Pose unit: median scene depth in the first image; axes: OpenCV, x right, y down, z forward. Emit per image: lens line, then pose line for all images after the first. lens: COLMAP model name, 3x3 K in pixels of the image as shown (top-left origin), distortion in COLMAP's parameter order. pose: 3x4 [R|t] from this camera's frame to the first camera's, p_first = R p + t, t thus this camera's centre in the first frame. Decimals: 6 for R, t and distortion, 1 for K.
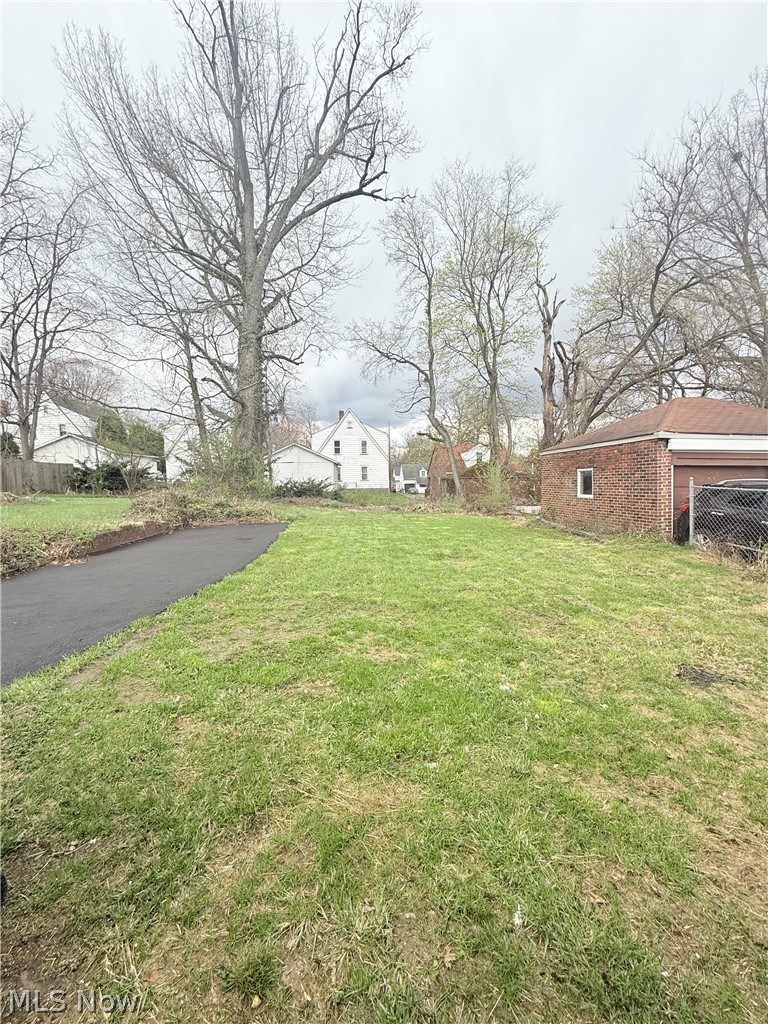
lens RADIAL K [[407.8, 0, 384.0], [0, 407.8, 512.0], [0, 0, 1]] dist [0.001055, 0.000278]
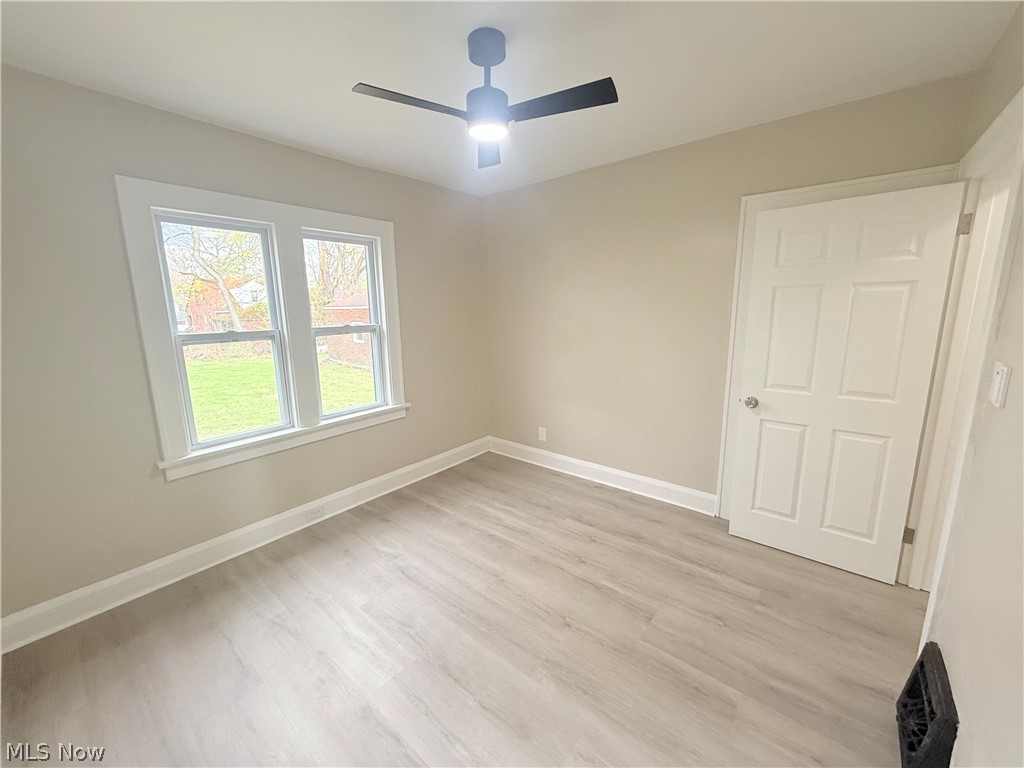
lens RADIAL K [[407.8, 0, 510.8], [0, 407.8, 386.4], [0, 0, 1]] dist [0.001055, 0.000278]
pose [[0.698417, -0.125961, 0.704519, -0.077796], [0.052644, 0.990765, 0.124950, -0.014866], [-0.713752, -0.050178, 0.698599, -0.183482]]
